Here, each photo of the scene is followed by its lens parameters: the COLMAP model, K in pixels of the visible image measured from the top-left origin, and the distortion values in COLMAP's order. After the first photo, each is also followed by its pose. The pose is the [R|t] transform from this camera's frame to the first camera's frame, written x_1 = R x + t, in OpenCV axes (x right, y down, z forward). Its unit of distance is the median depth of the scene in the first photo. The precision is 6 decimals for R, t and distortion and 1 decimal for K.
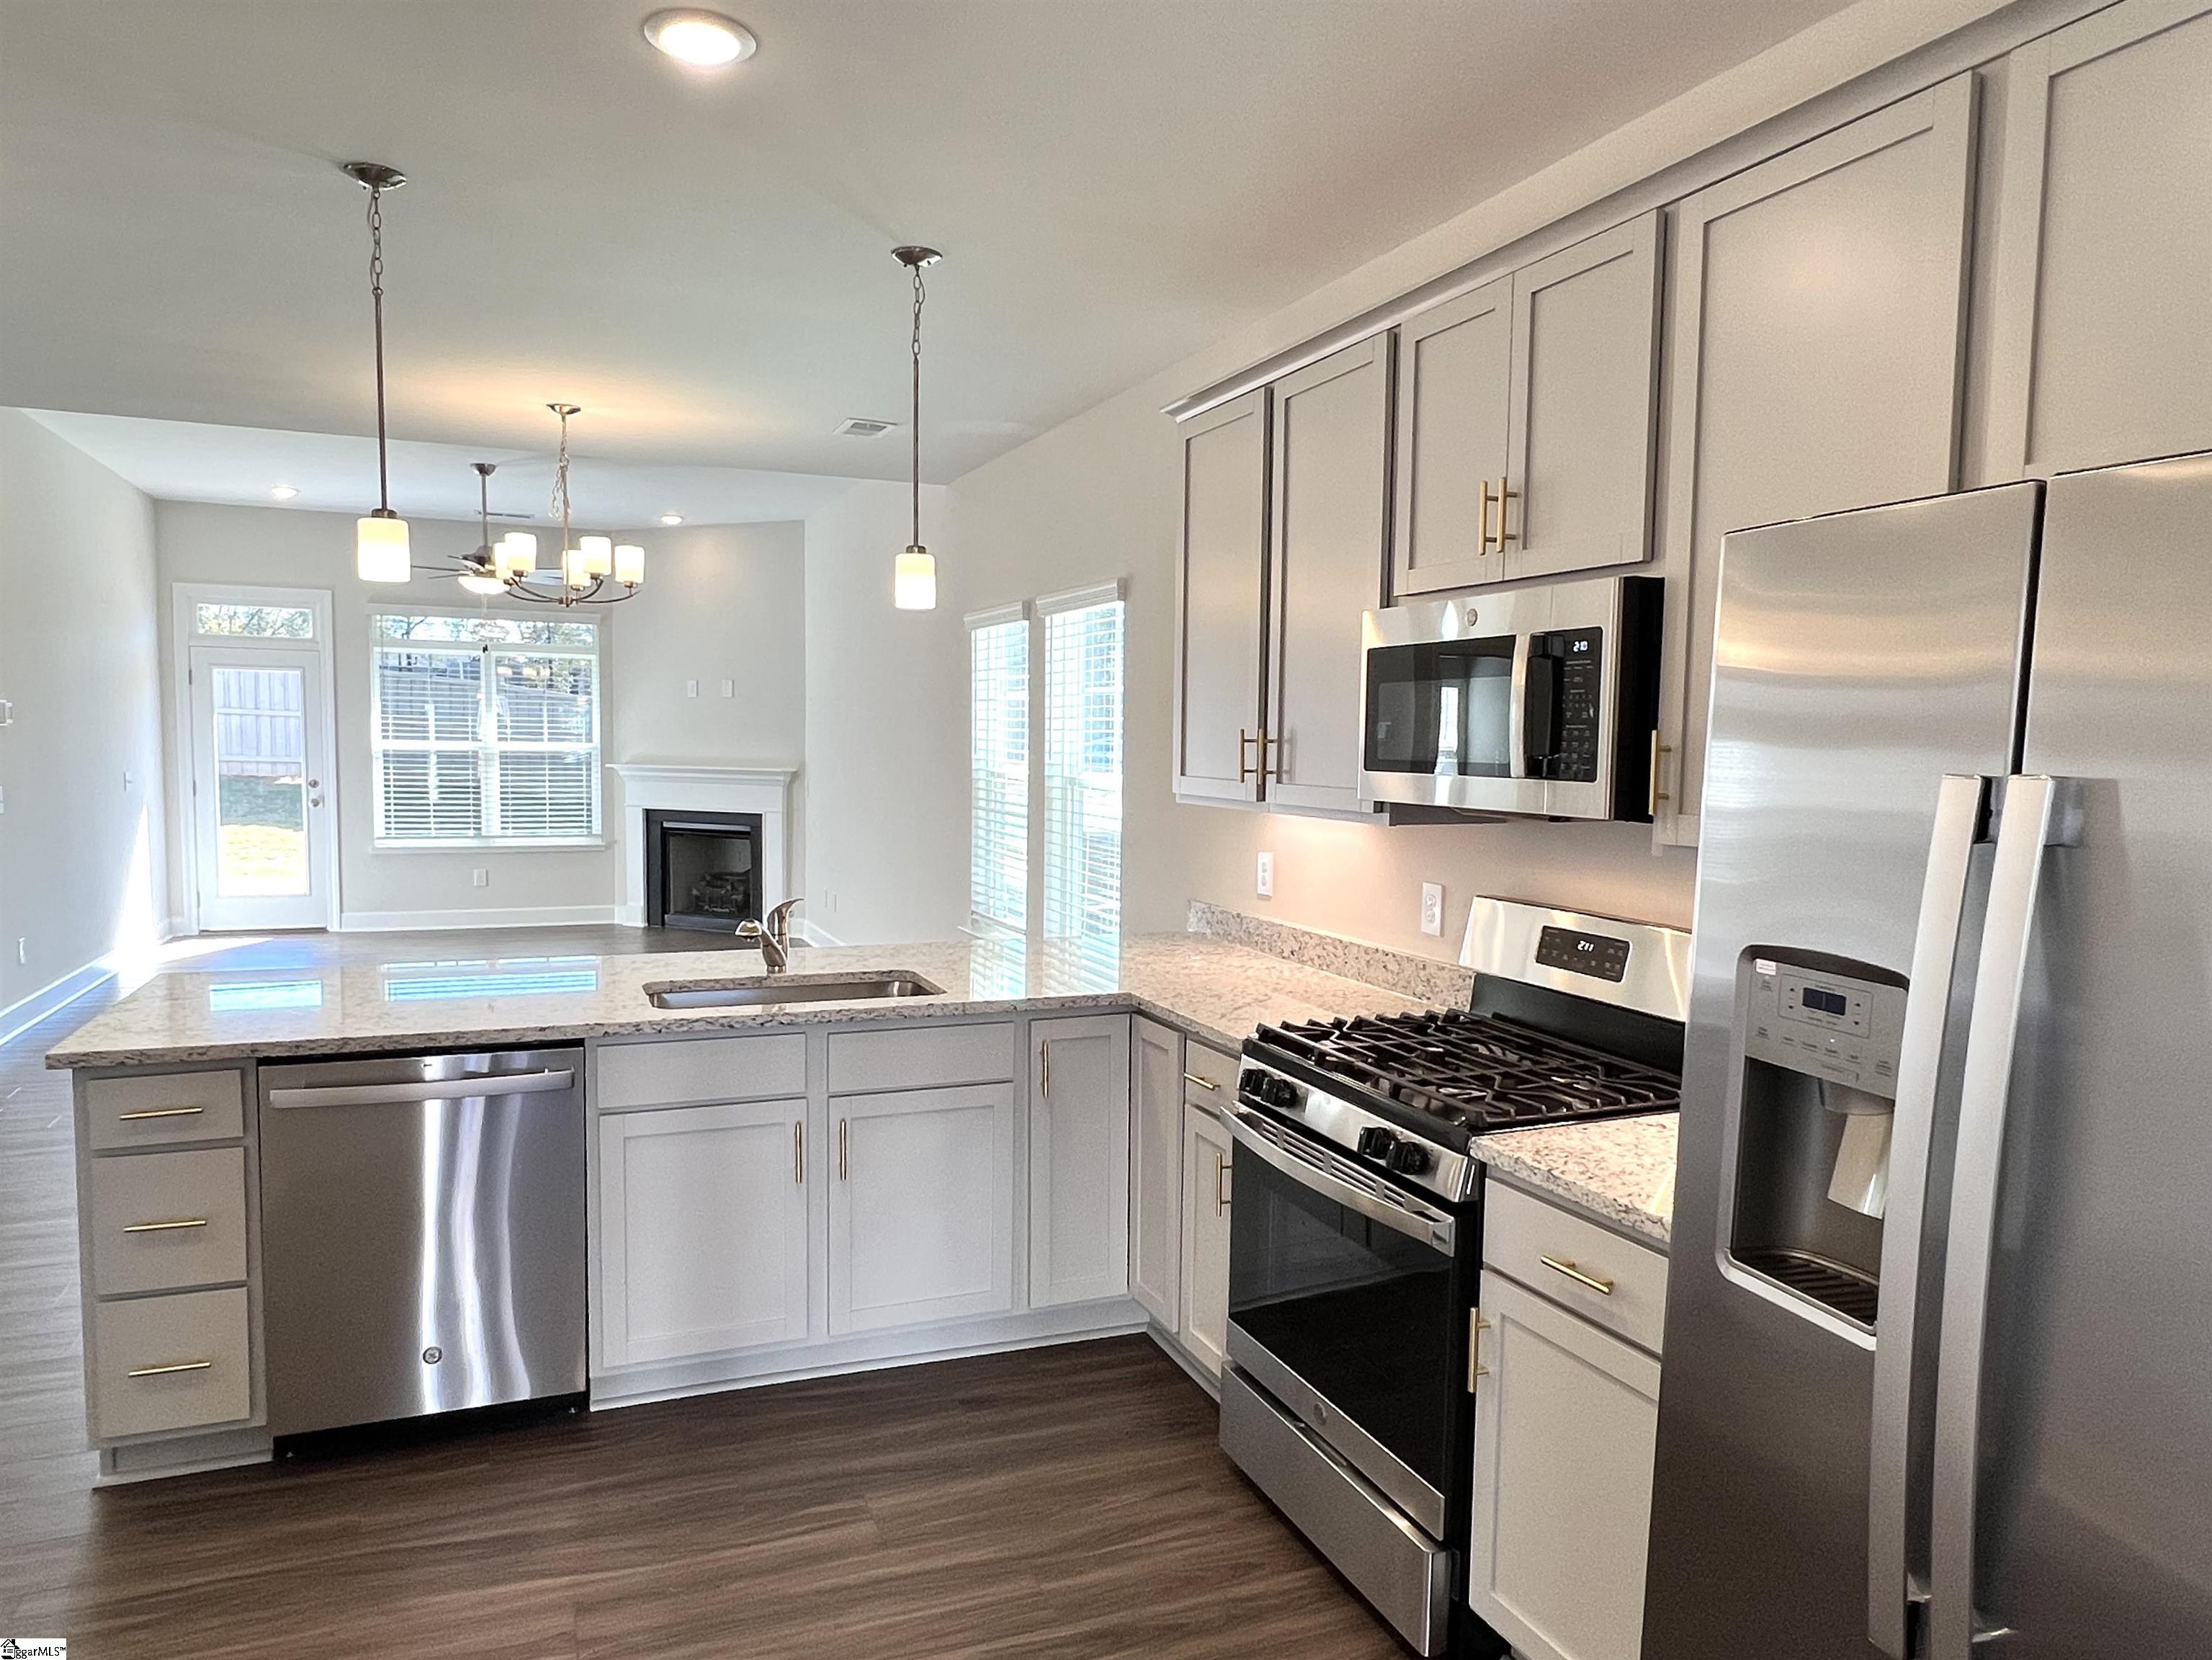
lens RADIAL K [[1406.0, 0, 1082.0], [0, 1406.0, 841.0], [0, 0, 1]] dist [0.010276, 0.005487]
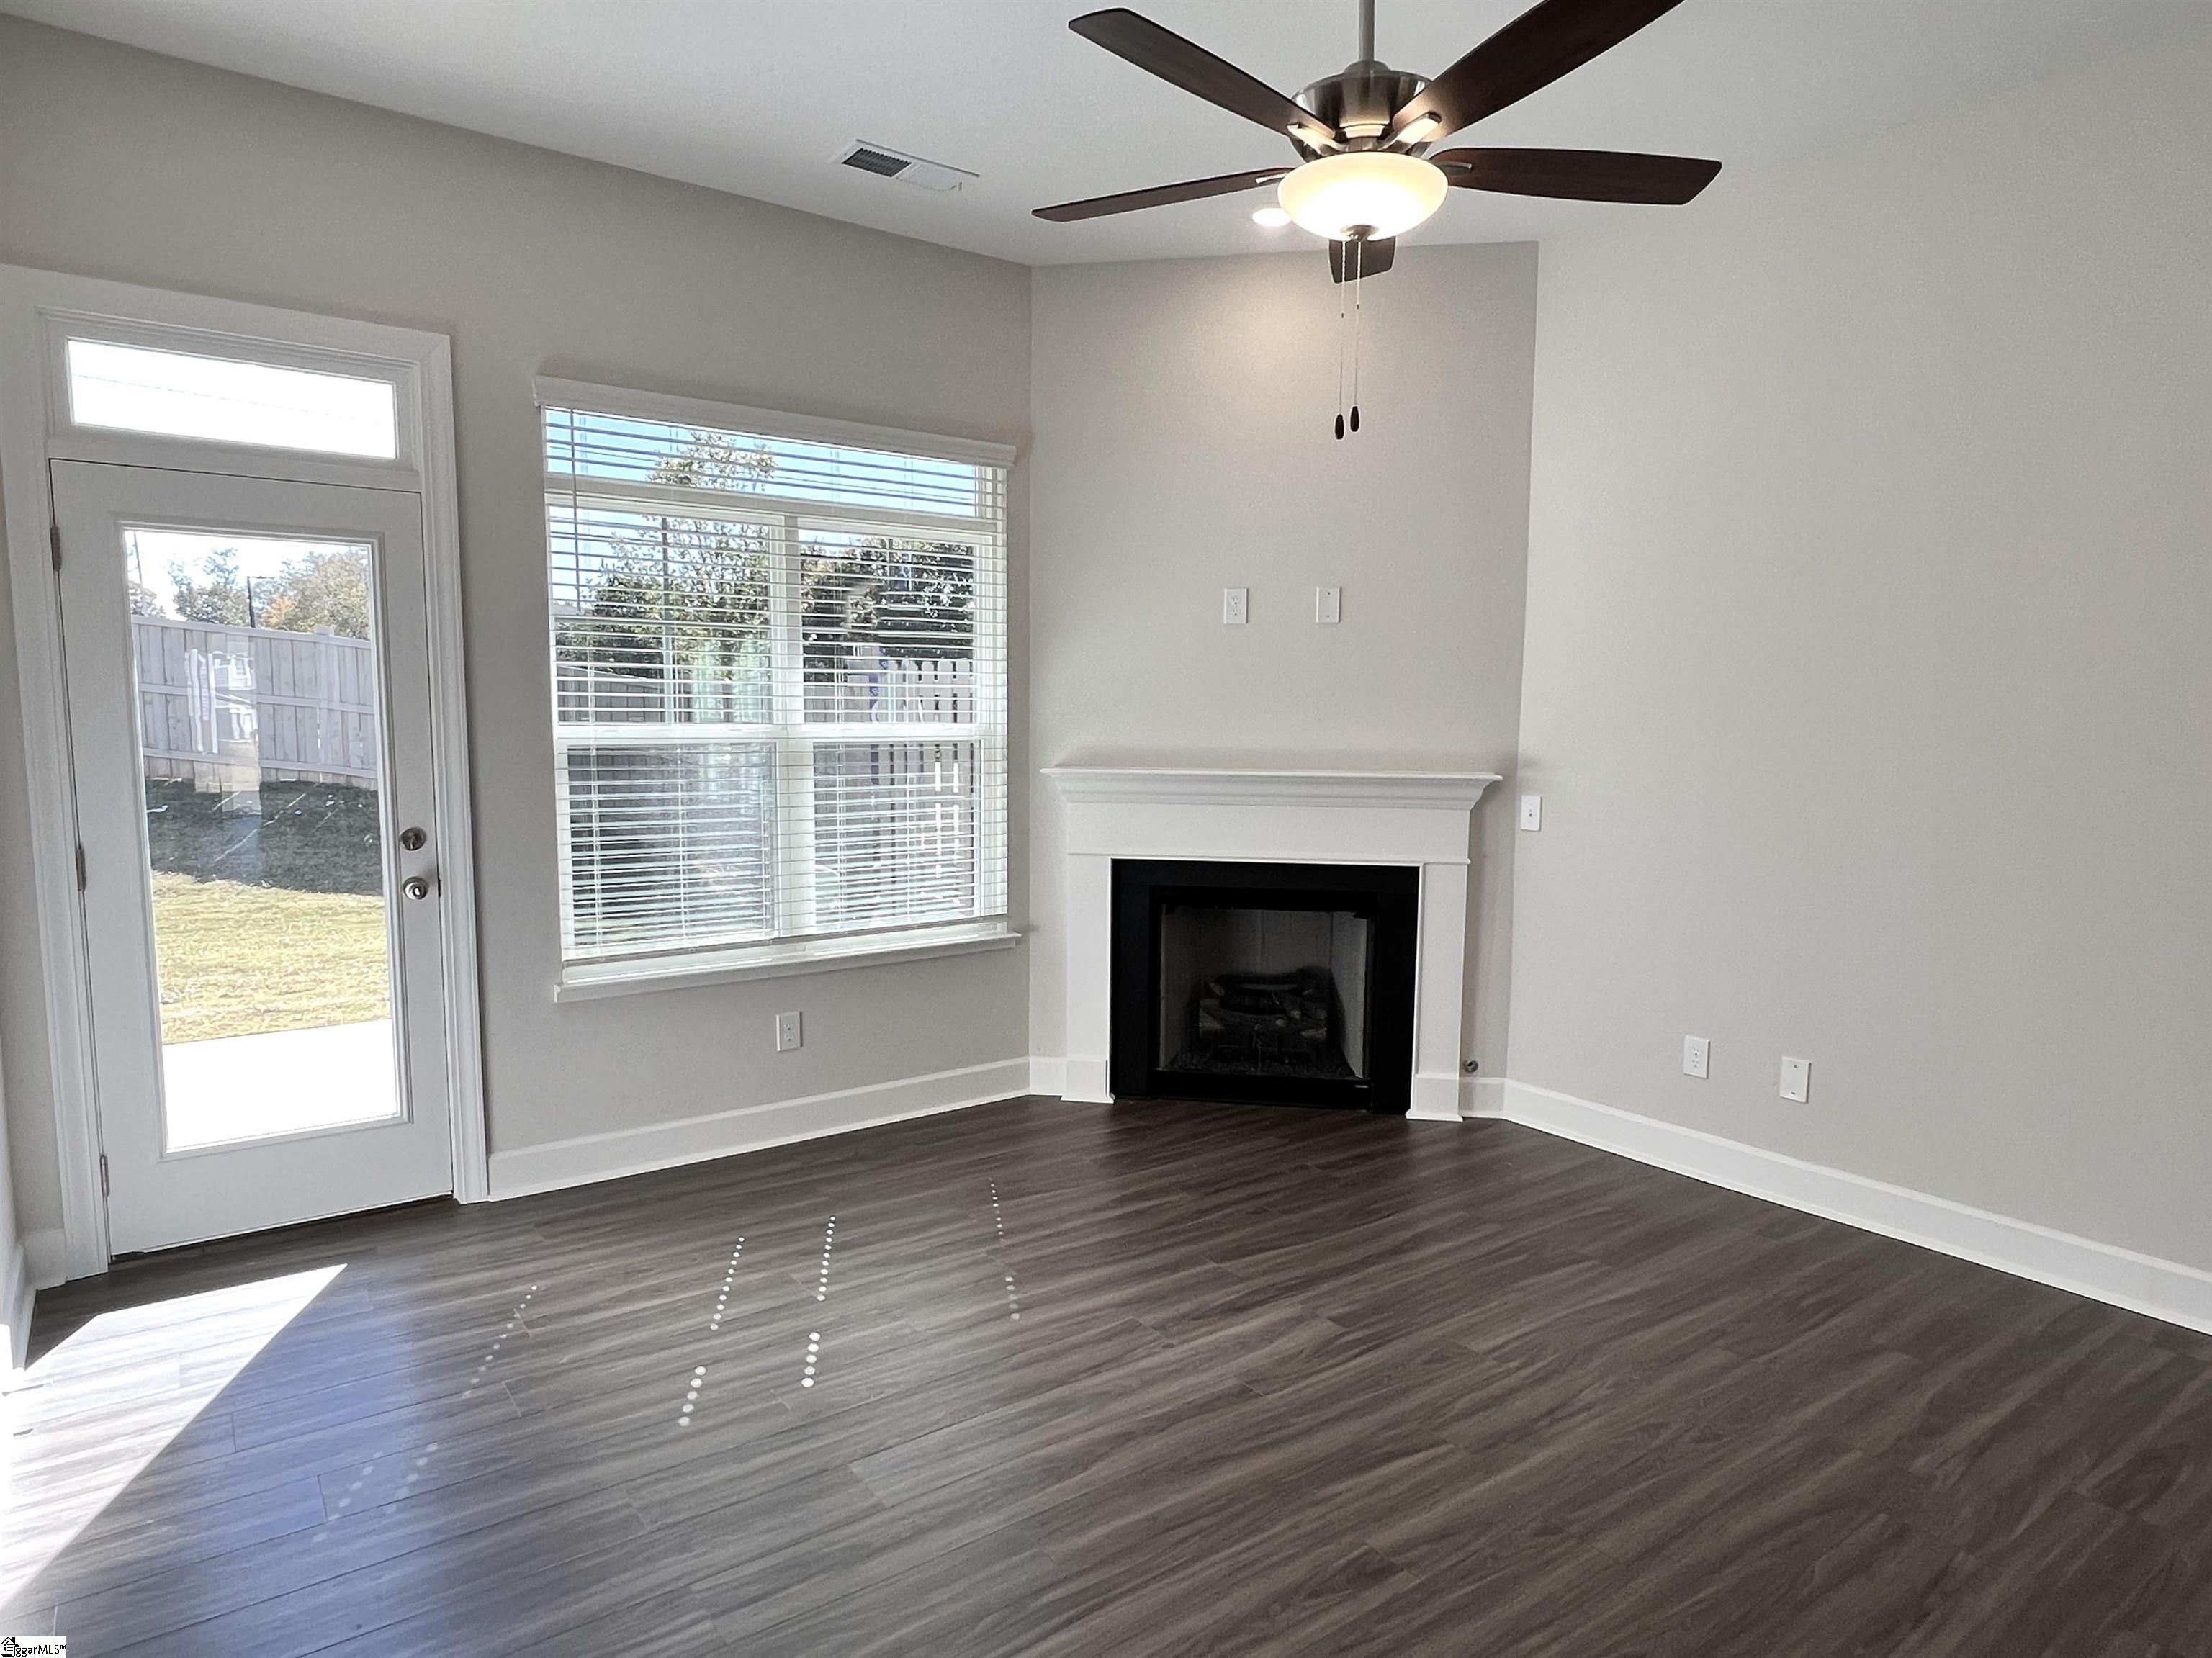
lens RADIAL K [[1300.4, 0, 1098.5], [0, 1300.4, 841.9], [0, 0, 1]] dist [0.000377, -0.000429]
pose [[0.970753, -0.033154, 0.237779, -1.373445], [0.025108, 0.999008, 0.036790, -0.147732], [-0.238762, -0.029744, 0.970622, 1.869194]]
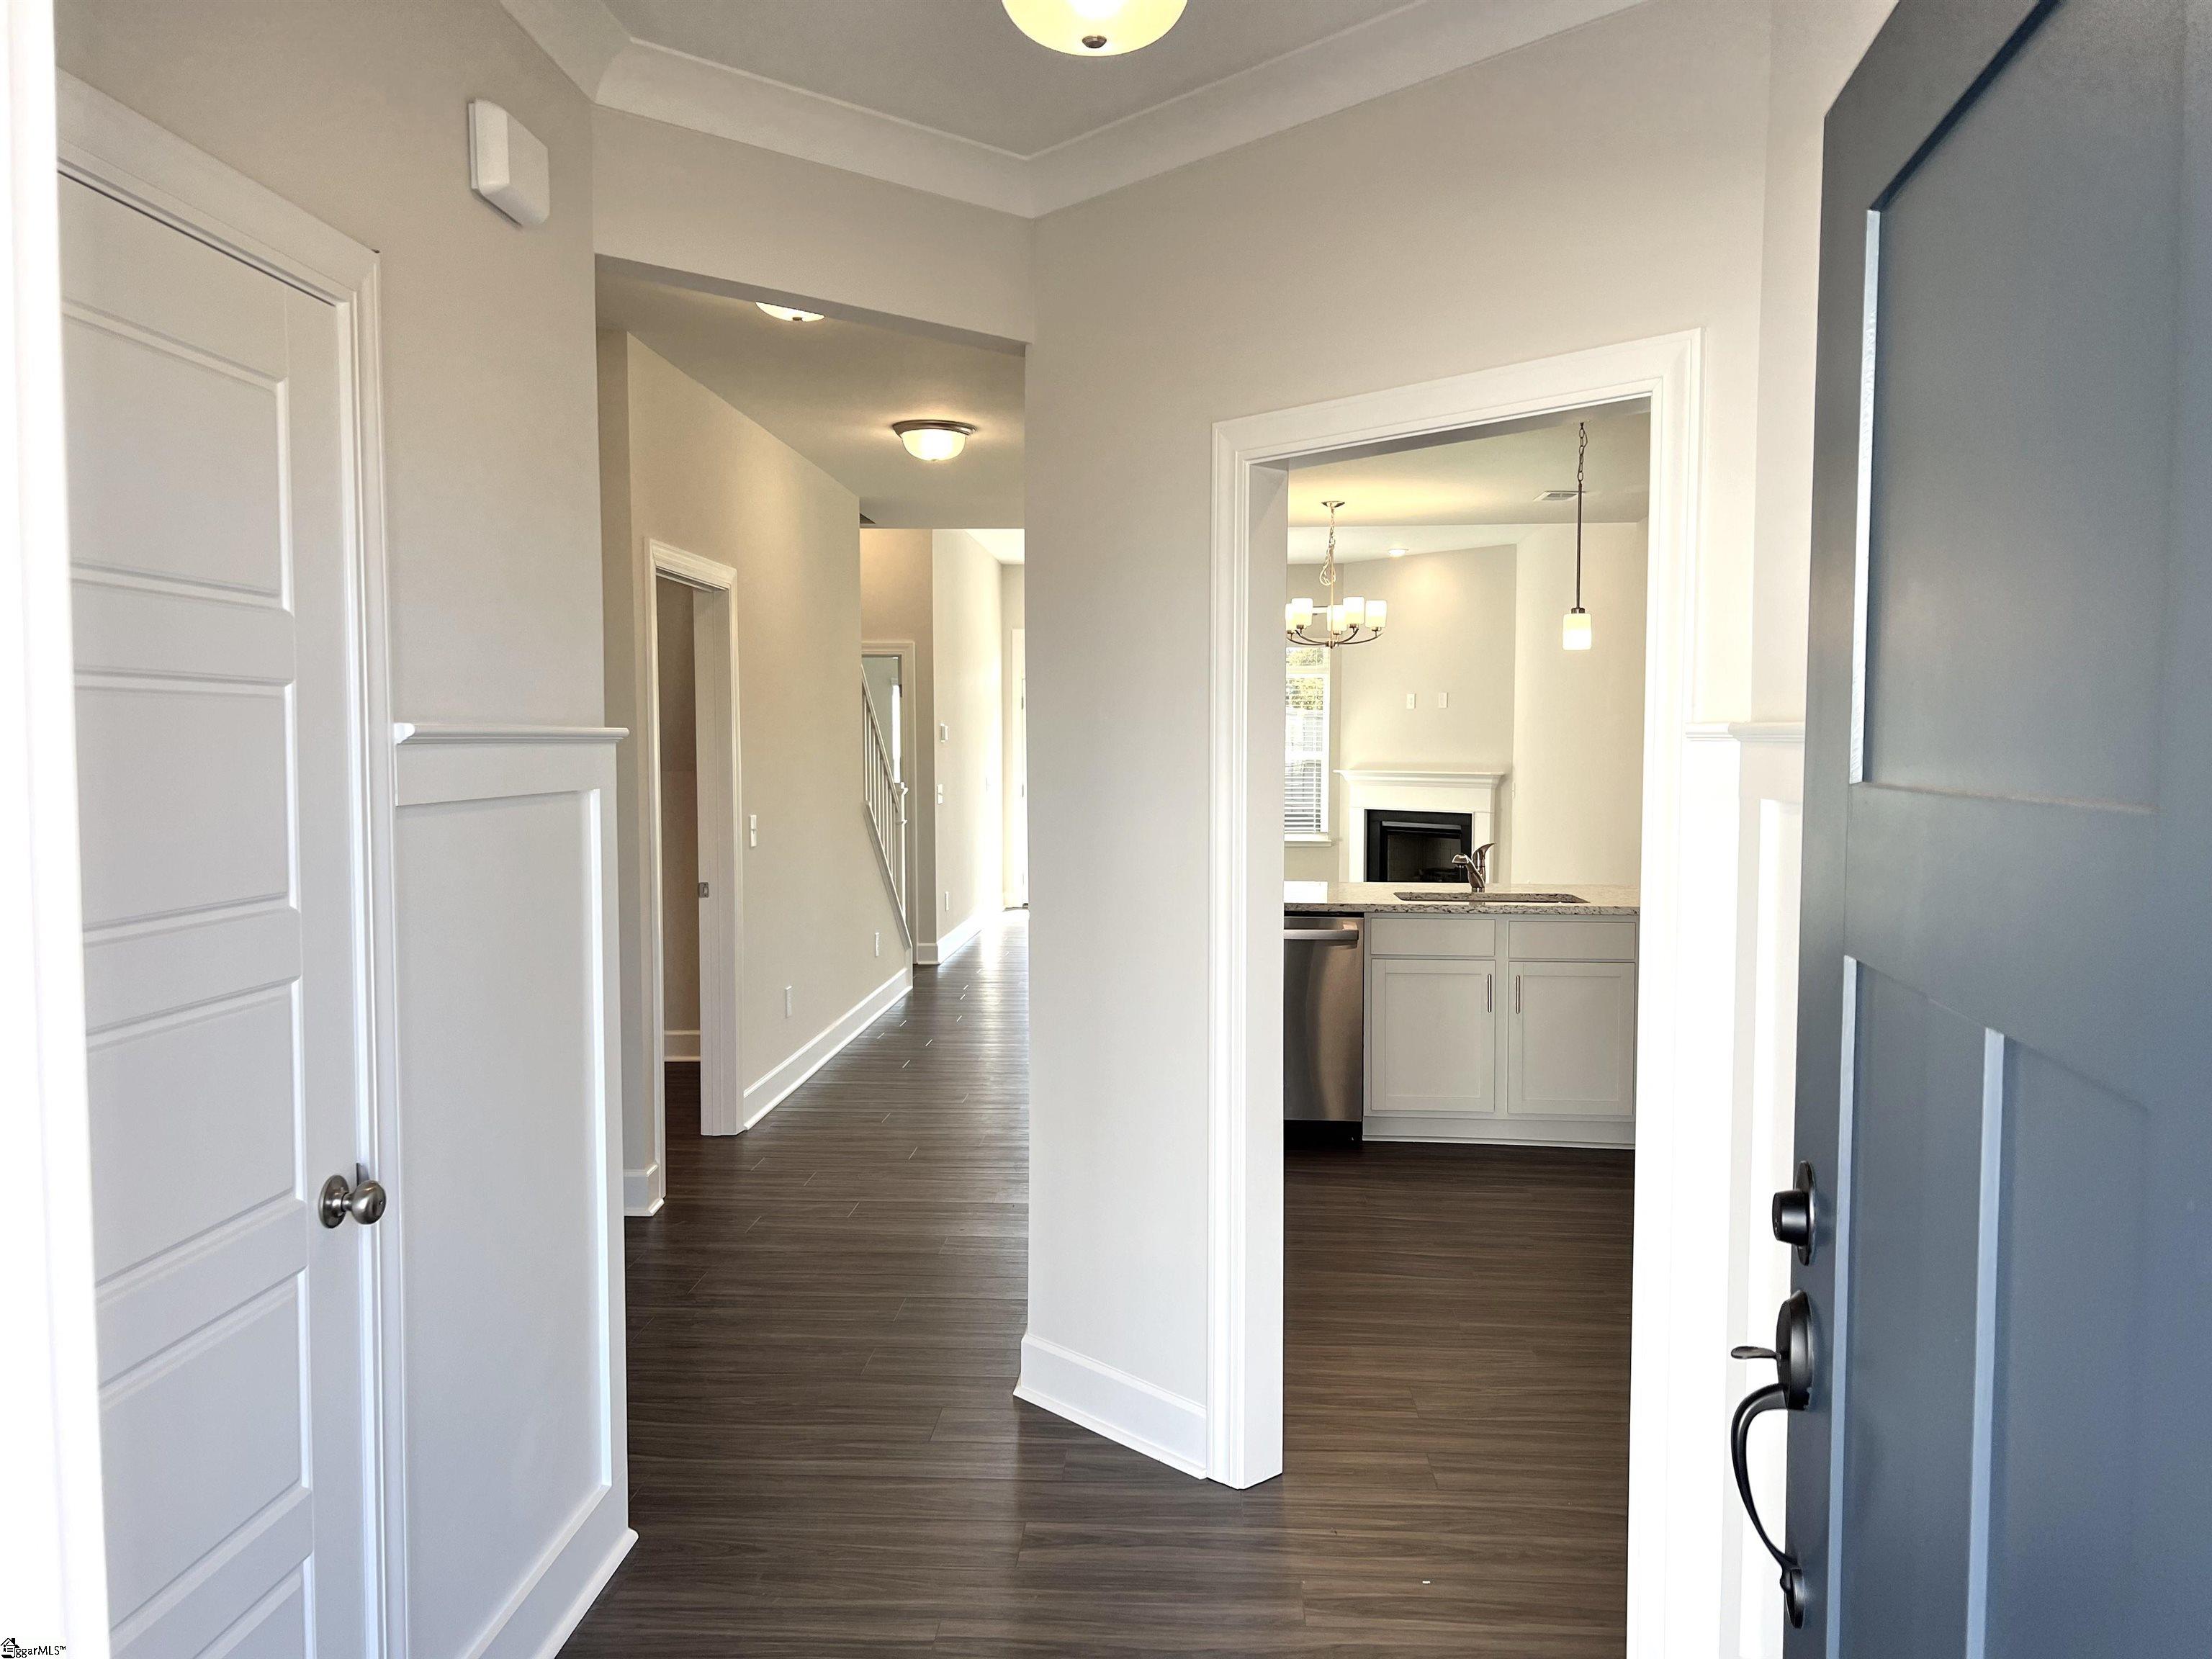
lens RADIAL K [[1642.4, 0, 1088.4], [0, 1642.4, 835.1], [0, 0, 1]] dist [0.063493, -0.045308]
pose [[0.899081, 0.011511, -0.437630, 0.209917], [-0.021298, 0.999621, -0.017464, 0.082840], [0.437263, 0.025022, 0.898985, -0.904669]]
